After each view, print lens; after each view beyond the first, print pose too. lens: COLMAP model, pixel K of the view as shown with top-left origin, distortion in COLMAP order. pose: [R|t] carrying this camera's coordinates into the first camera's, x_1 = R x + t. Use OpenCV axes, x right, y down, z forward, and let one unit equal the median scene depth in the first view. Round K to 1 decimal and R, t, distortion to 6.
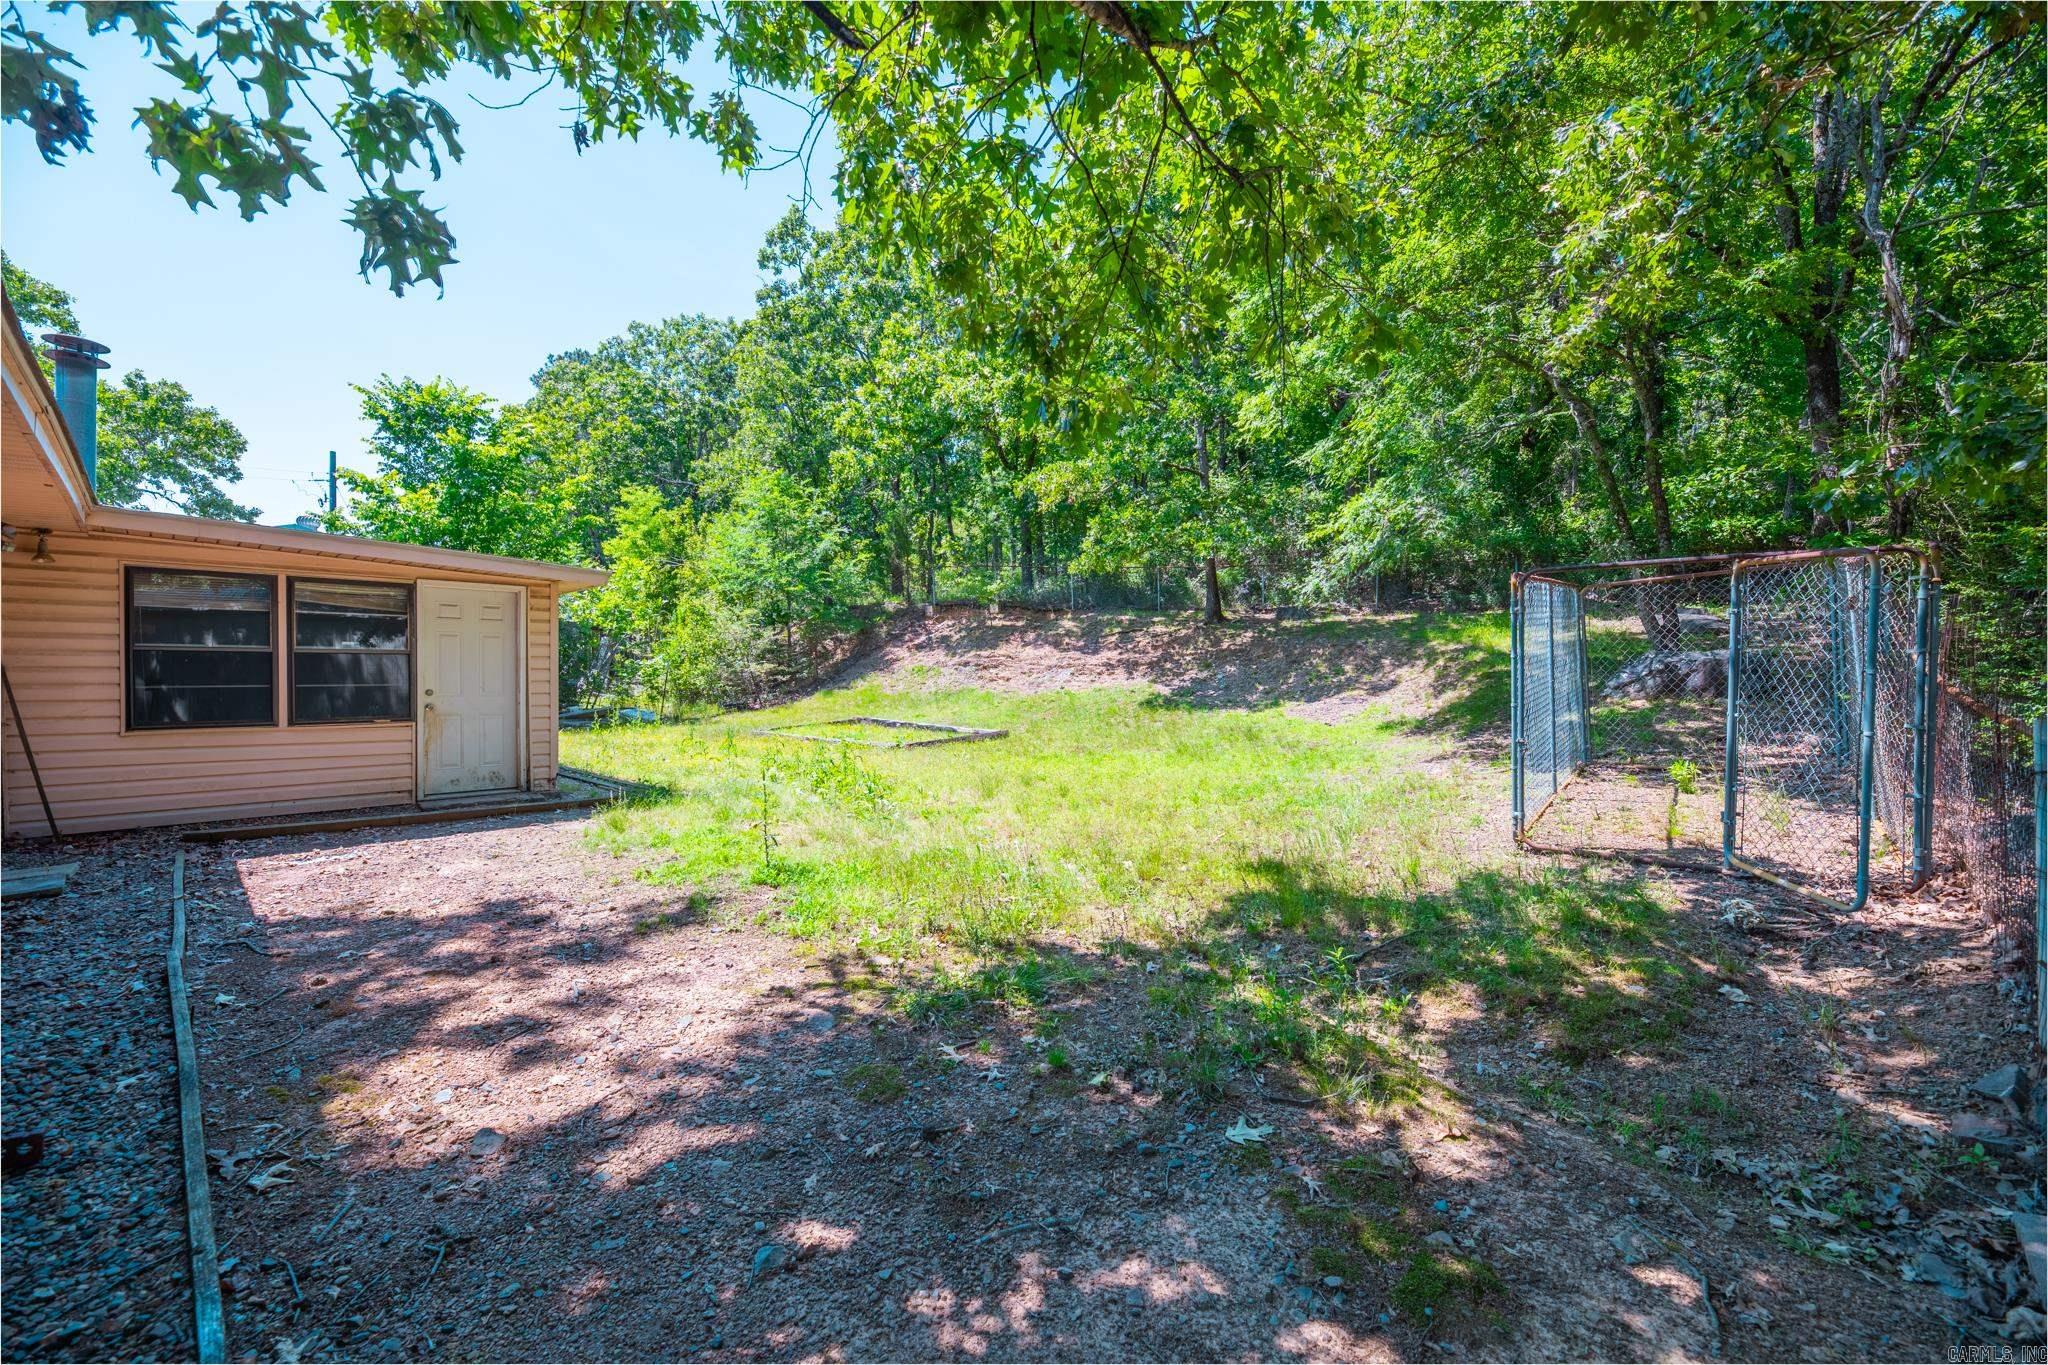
lens RADIAL K [[850.8, 0, 1021.9], [0, 850.8, 680.7], [0, 0, 1]] dist [-0.002285, -0.000204]
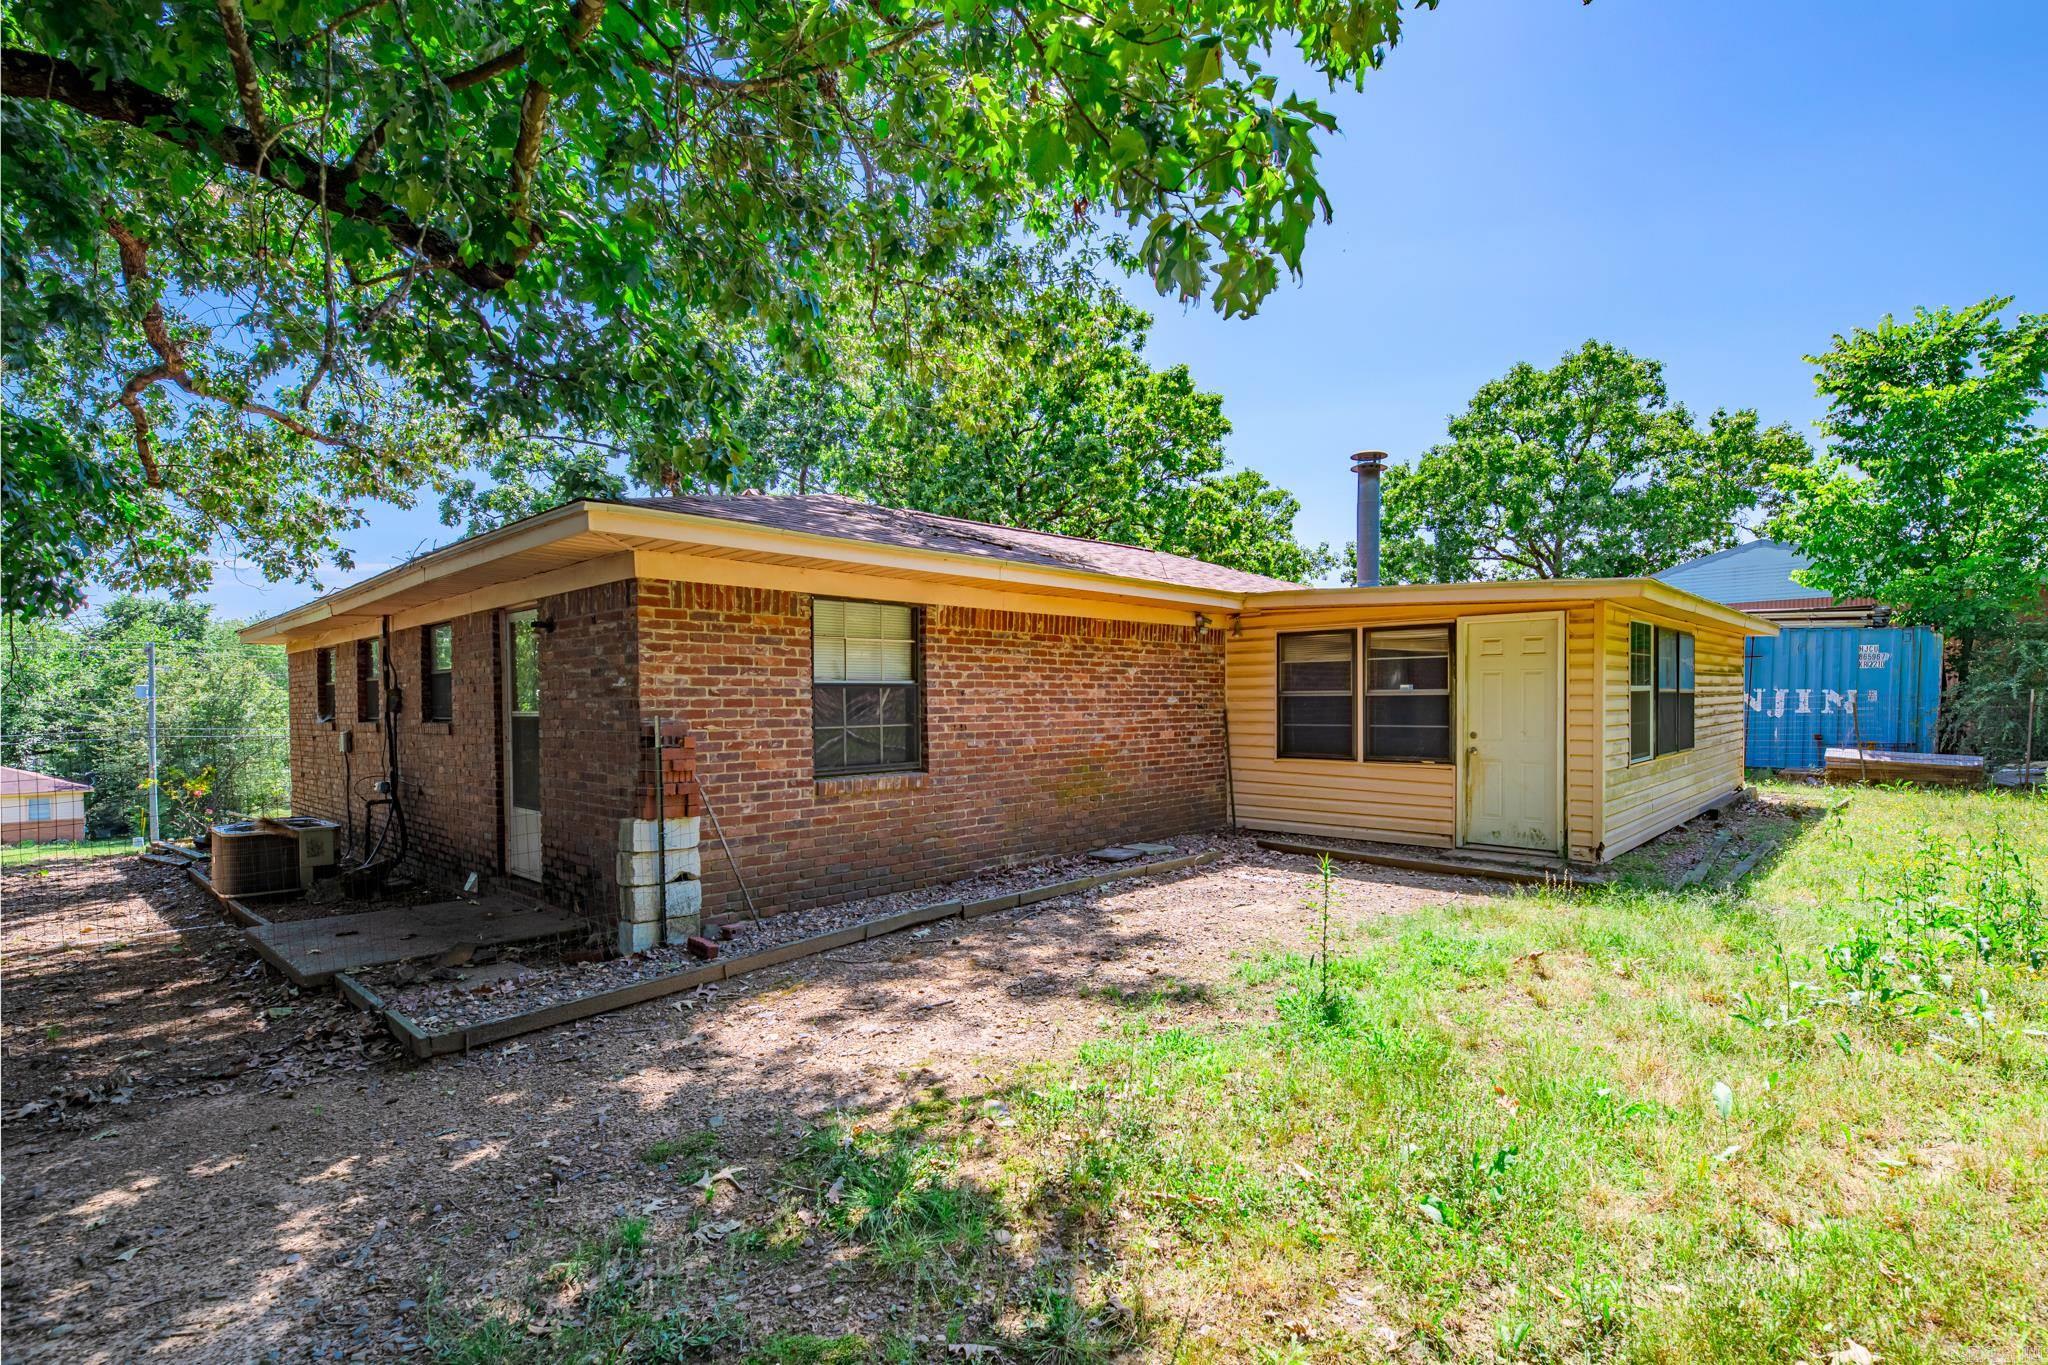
lens RADIAL K [[933.3, 0, 1022.4], [0, 933.3, 704.1], [0, 0, 1]] dist [0.002353, 0.000081]
pose [[-0.016392, -0.002184, -0.999863, 0.645000], [0.002493, 0.999994, -0.002225, -0.035717], [0.999863, -0.002529, -0.016386, 0.975894]]
